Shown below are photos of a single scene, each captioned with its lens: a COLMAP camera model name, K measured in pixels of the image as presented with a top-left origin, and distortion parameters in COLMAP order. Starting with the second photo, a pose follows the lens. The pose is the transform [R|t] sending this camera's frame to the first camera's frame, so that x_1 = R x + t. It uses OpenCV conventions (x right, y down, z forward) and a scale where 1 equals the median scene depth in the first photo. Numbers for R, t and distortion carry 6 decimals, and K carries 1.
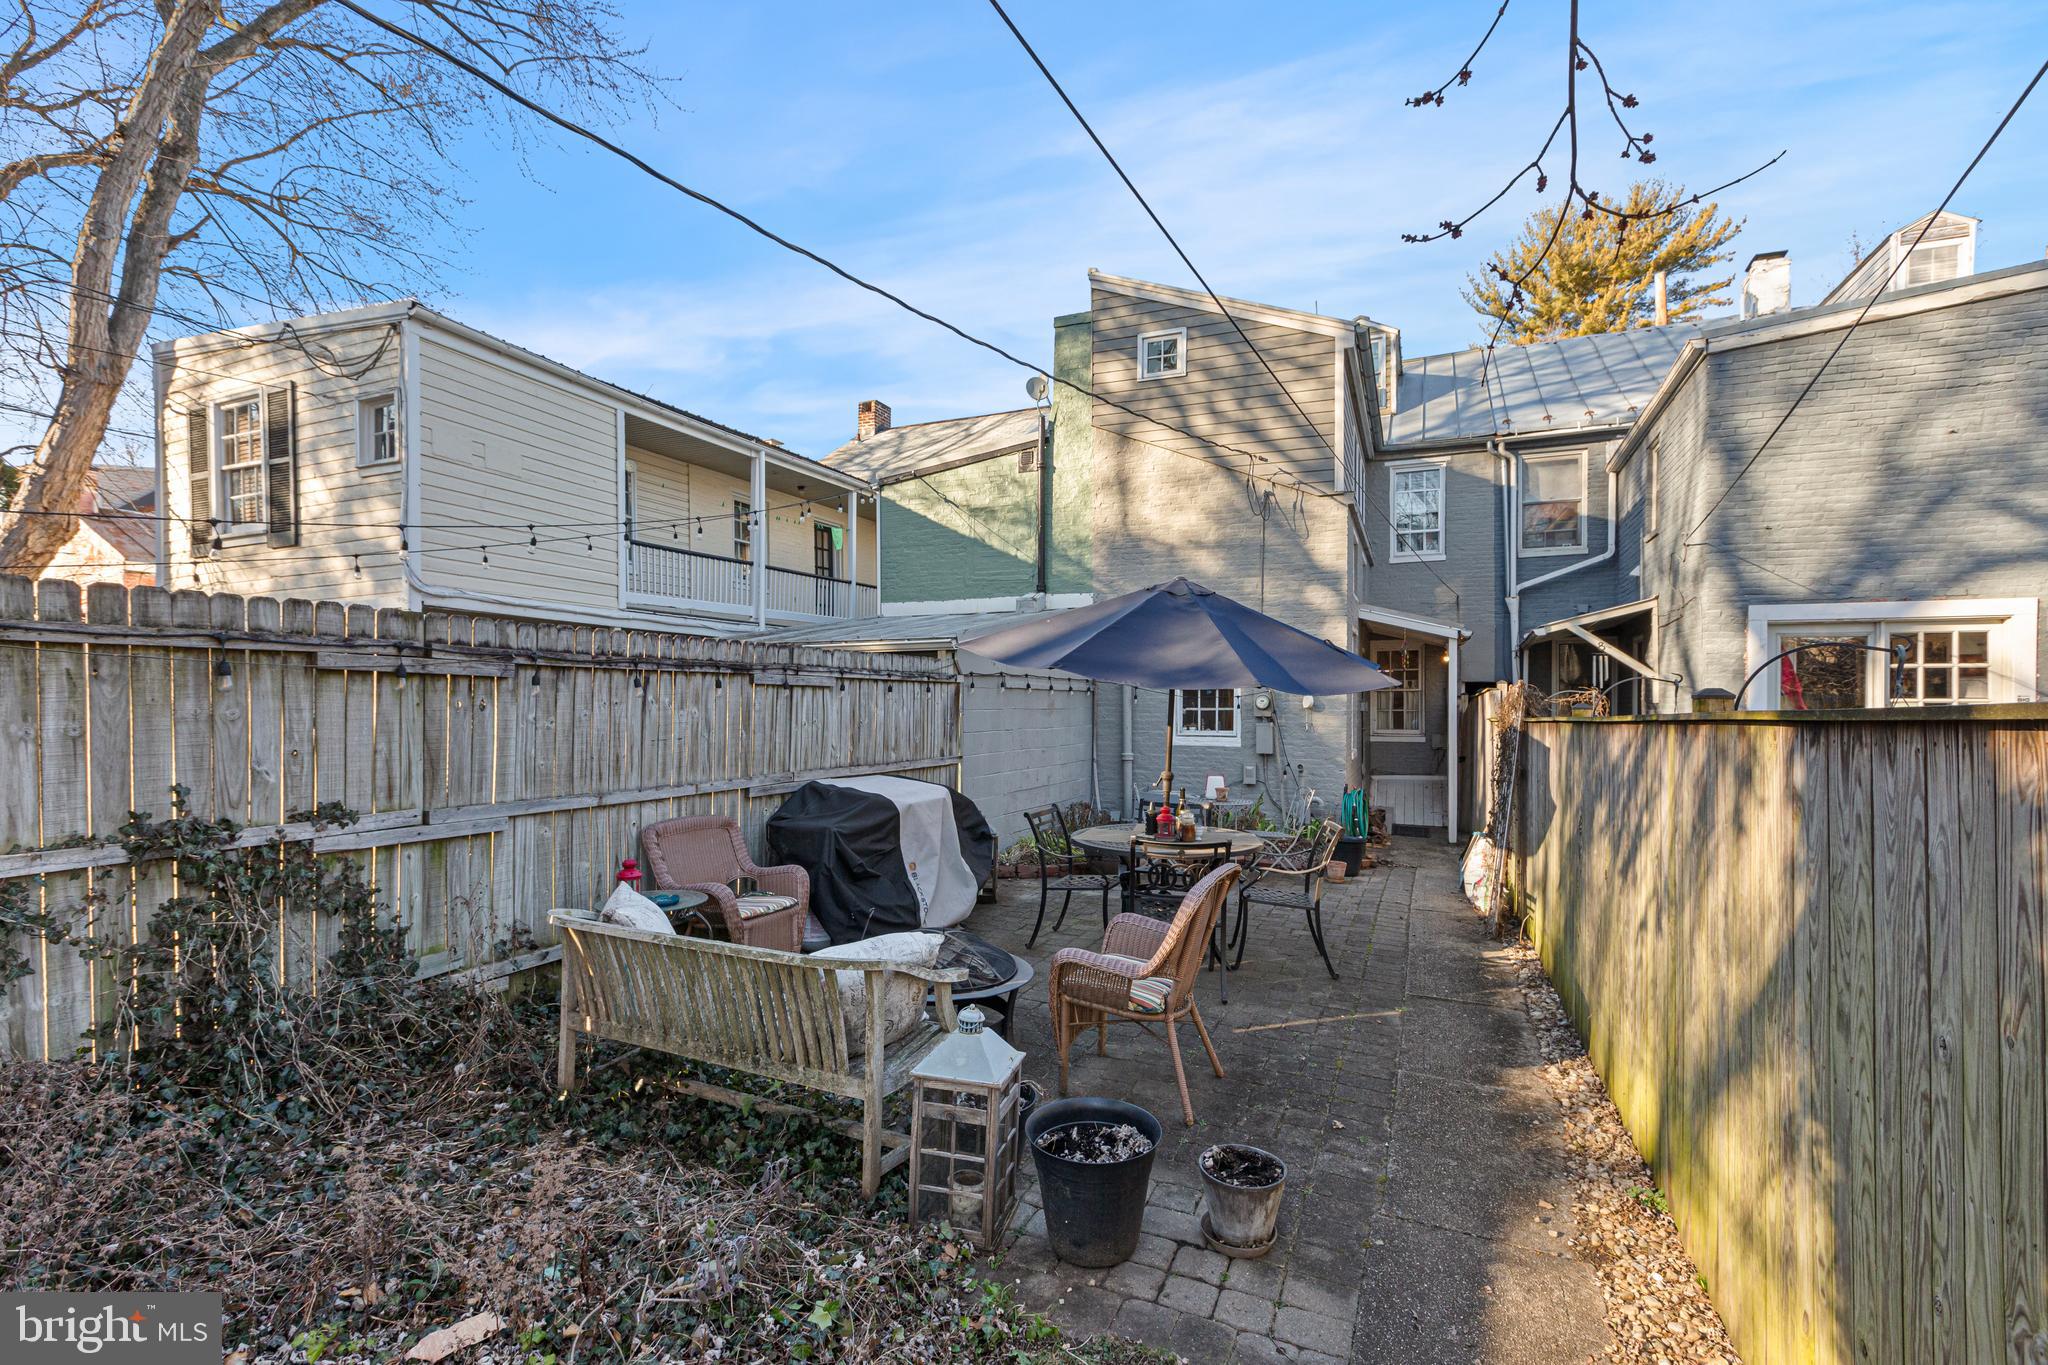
lens RADIAL K [[923.8, 0, 1032.1], [0, 923.8, 696.4], [0, 0, 1]] dist [-0.000328, 0.002275]
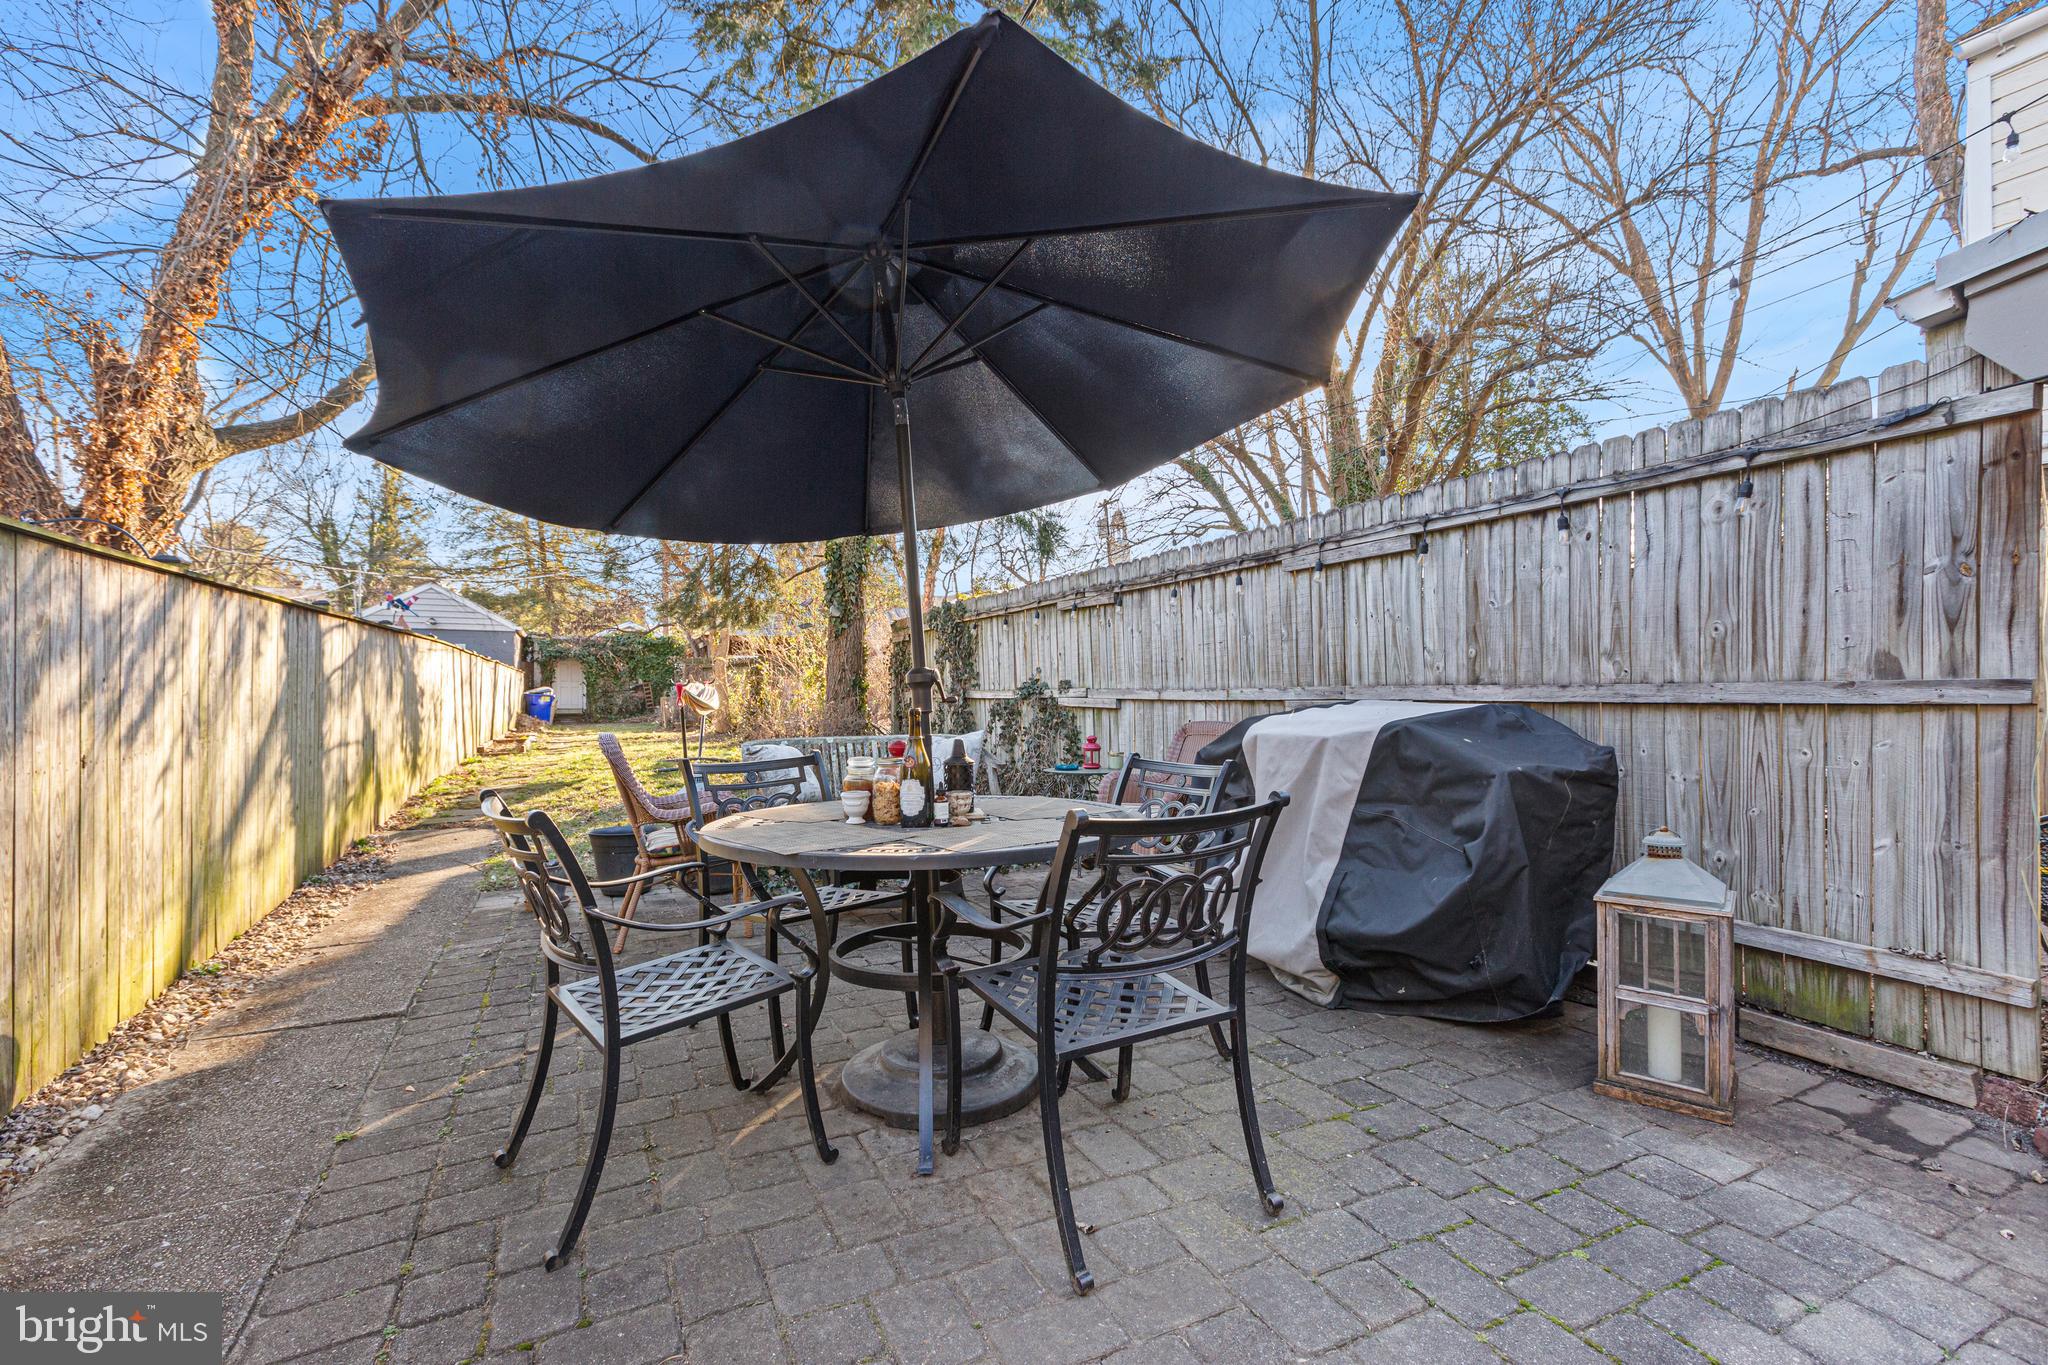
lens RADIAL K [[923.8, 0, 1034.1], [0, 923.8, 691.1], [0, 0, 1]] dist [-0.000328, 0.002275]
pose [[-0.653772, -0.001947, -0.756689, 0.584986], [0.005913, 0.999953, -0.007682, 0.122691], [0.756668, -0.009496, -0.653730, 1.760960]]
